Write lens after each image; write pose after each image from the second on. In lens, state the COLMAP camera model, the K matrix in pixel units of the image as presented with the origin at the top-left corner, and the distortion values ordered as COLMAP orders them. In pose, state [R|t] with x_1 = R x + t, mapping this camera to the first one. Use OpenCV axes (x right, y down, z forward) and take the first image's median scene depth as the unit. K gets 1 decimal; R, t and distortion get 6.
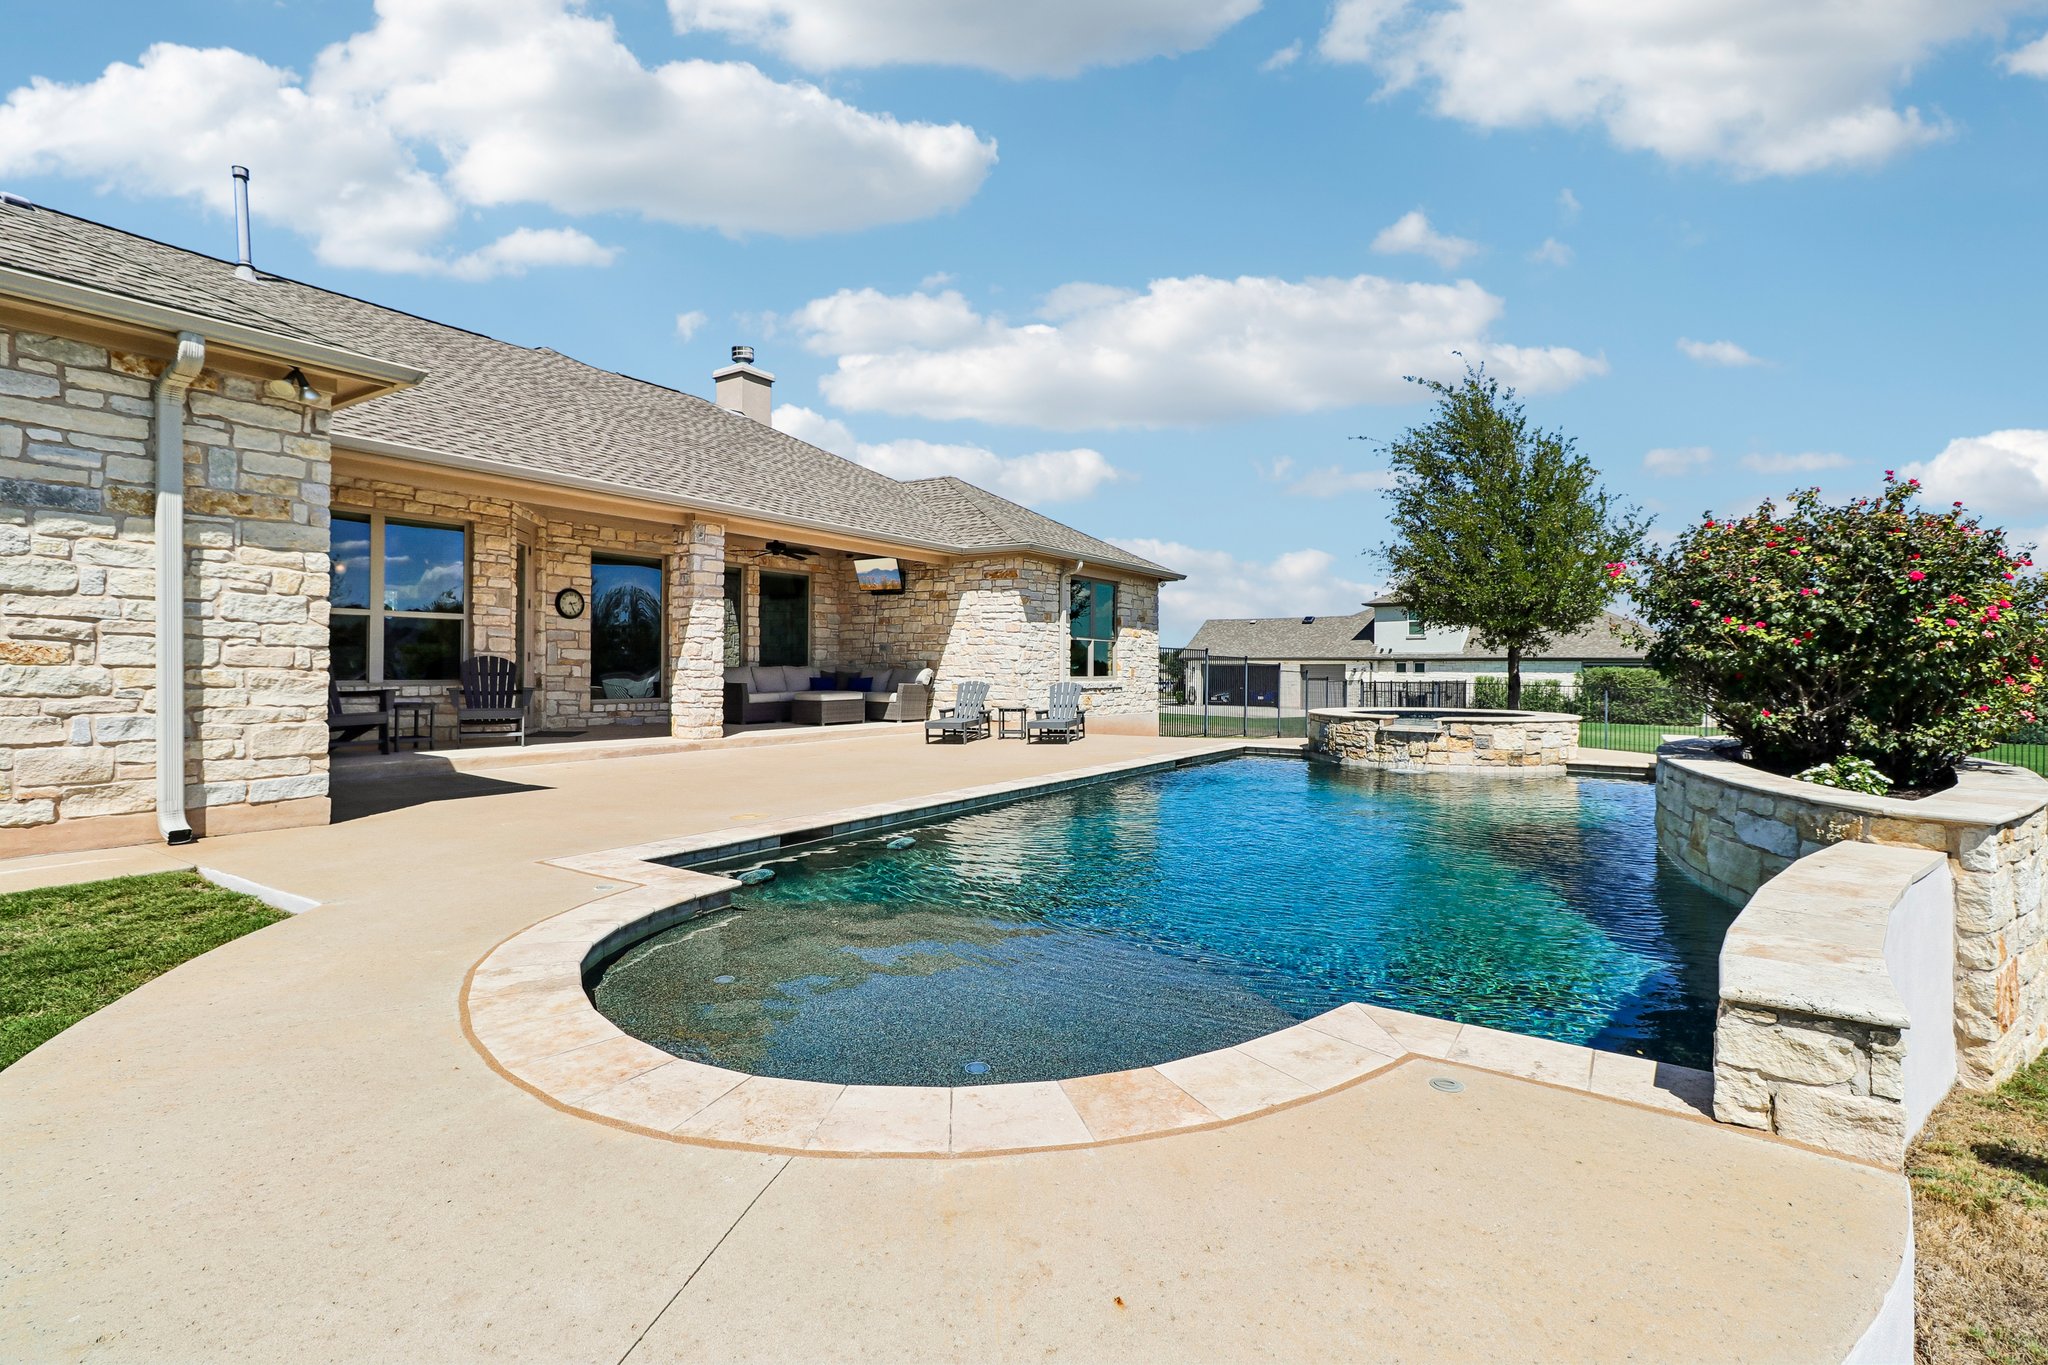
lens RADIAL K [[945.6, 0, 1026.3], [0, 945.6, 668.3], [0, 0, 1]] dist [0.003307, 0.000092]
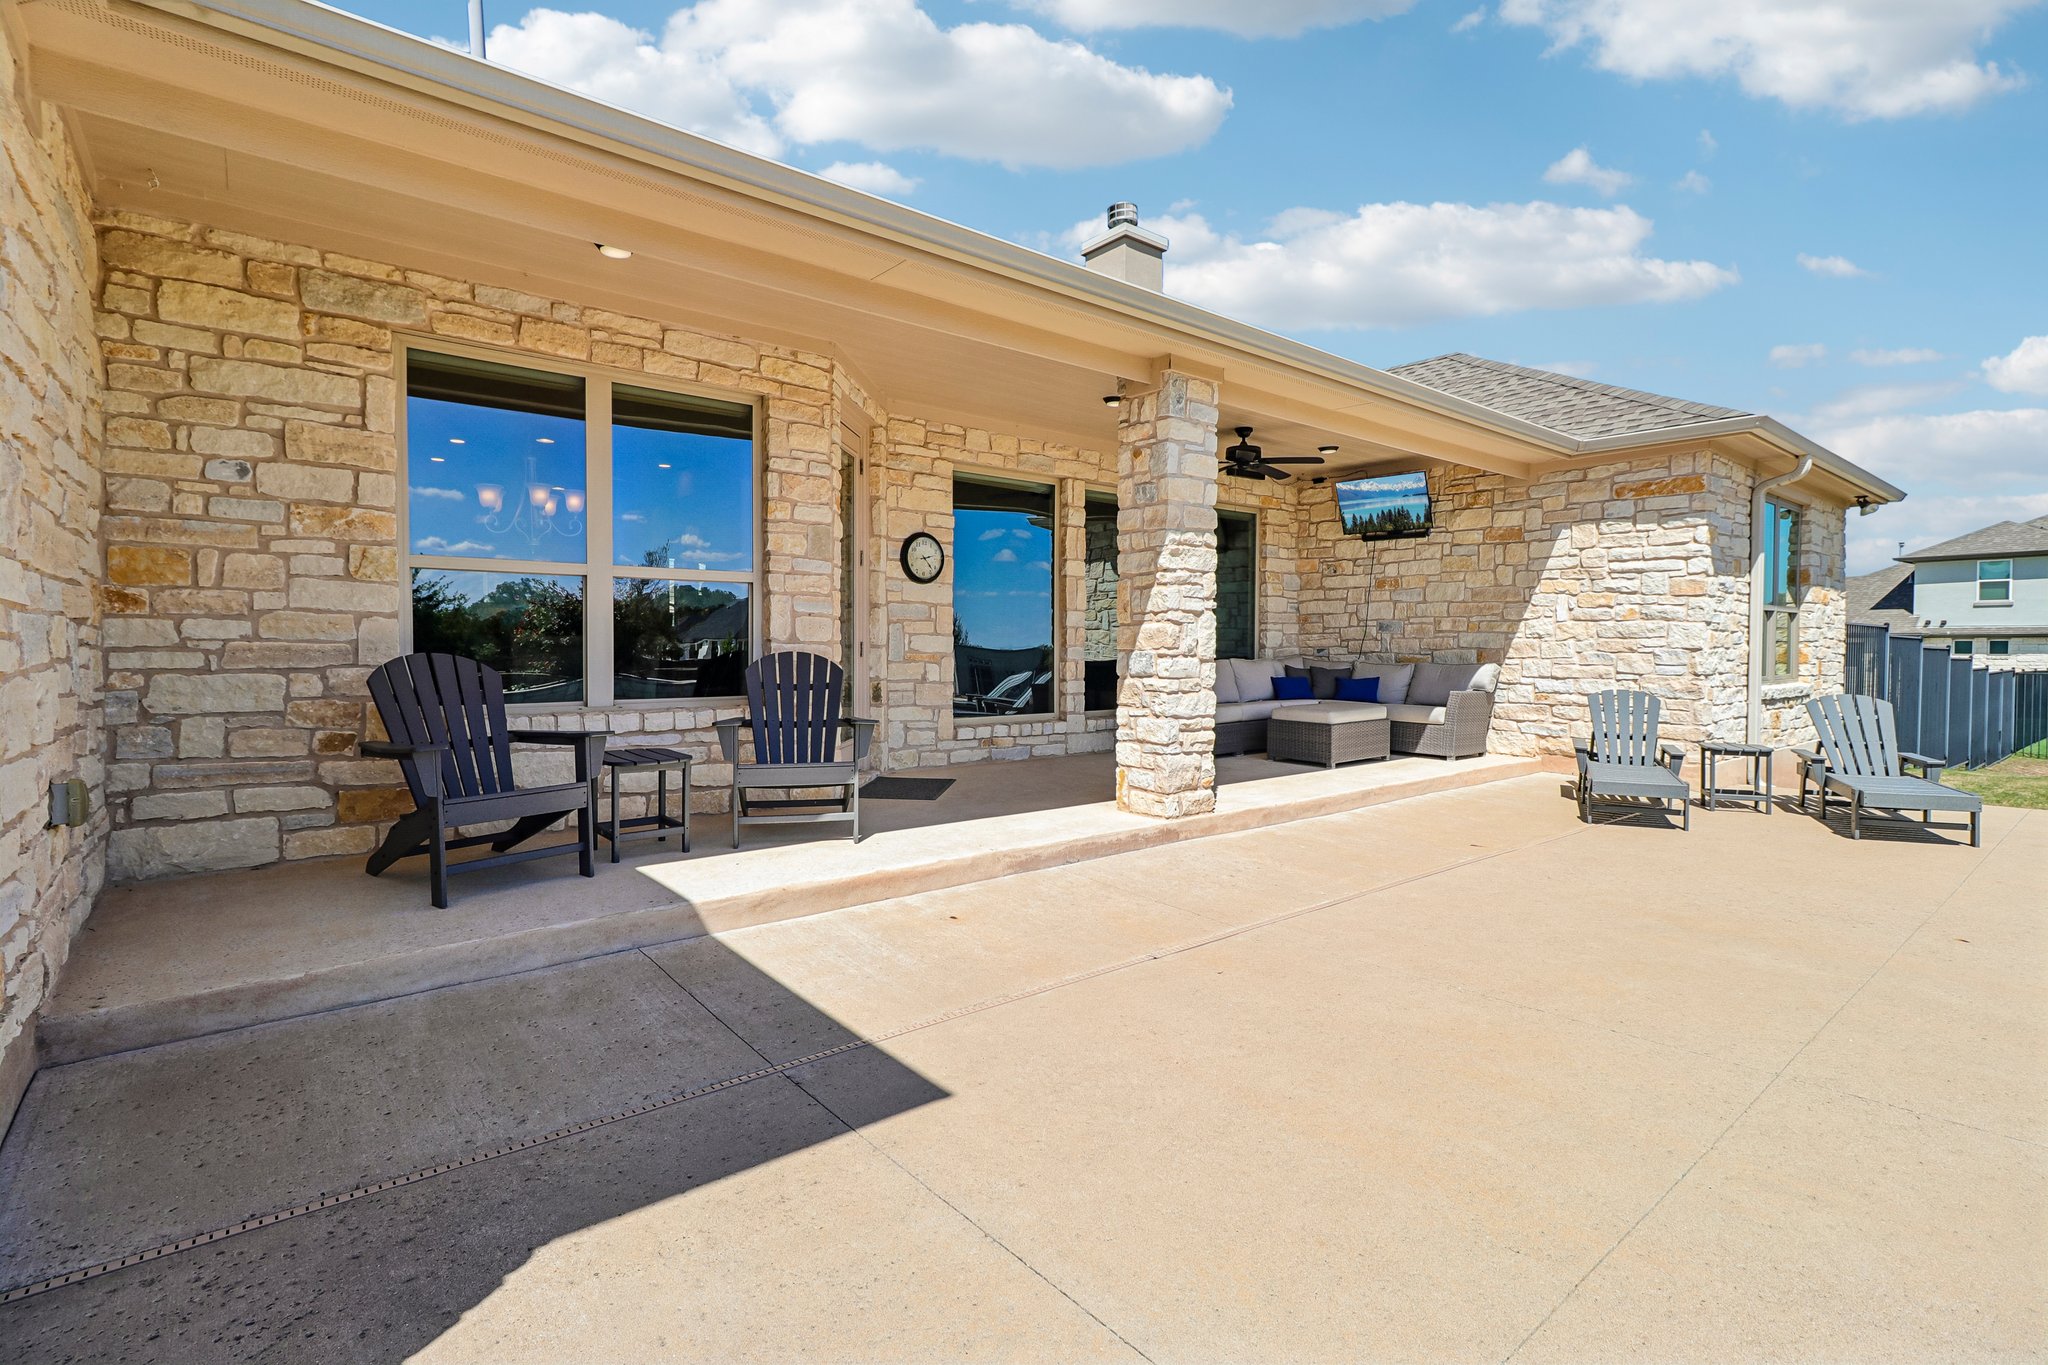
lens RADIAL K [[945.6, 0, 1026.3], [0, 945.6, 668.3], [0, 0, 1]] dist [0.003307, 0.000092]
pose [[0.955411, 0.003798, -0.295253, -0.239568], [0.003044, 0.999737, 0.022711, -0.012461], [0.295262, -0.022597, 0.955149, 0.442421]]
